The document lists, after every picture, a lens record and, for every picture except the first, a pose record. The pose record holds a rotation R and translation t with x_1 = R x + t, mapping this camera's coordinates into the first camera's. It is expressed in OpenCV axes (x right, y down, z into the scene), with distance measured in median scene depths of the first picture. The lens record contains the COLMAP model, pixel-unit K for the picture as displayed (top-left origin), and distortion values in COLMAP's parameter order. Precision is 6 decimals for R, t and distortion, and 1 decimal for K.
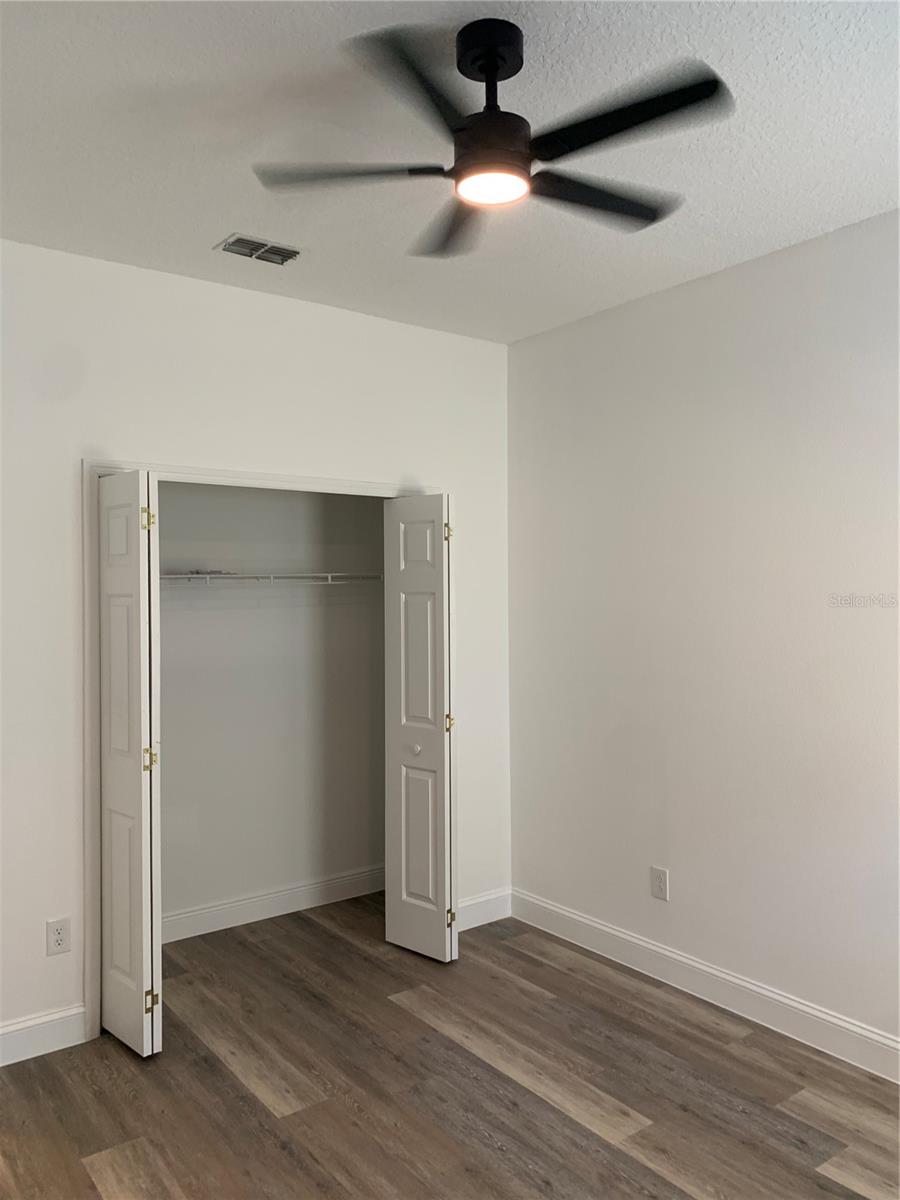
lens RADIAL K [[902.0, 0, 450.1], [0, 902.0, 588.2], [0, 0, 1]] dist [0.014176, -0.026380]
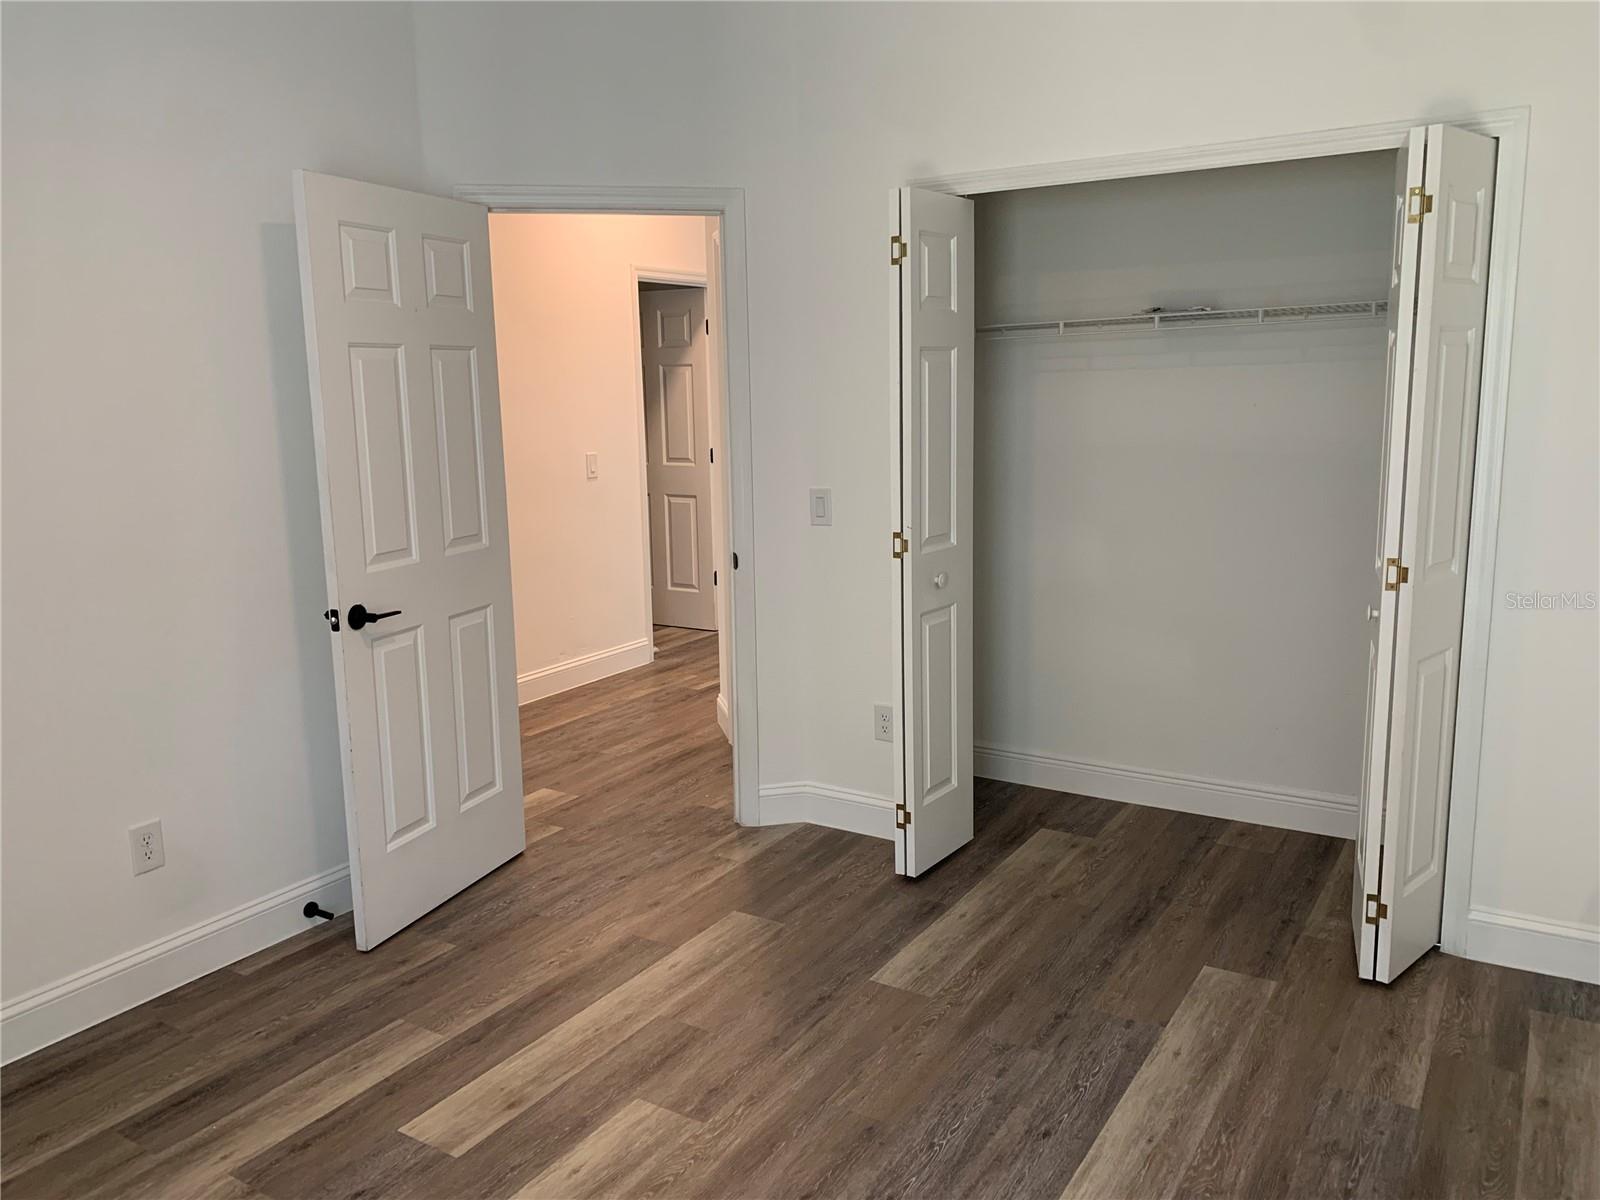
lens RADIAL K [[1202.7, 0, 784.1], [0, 1202.7, 577.8], [0, 0, 1]] dist [0.014176, -0.026380]
pose [[0.344785, 0.147644, -0.926998, 0.625102], [0.030654, 0.985255, 0.168324, 0.023576], [0.938181, -0.086452, 0.335175, 0.477638]]
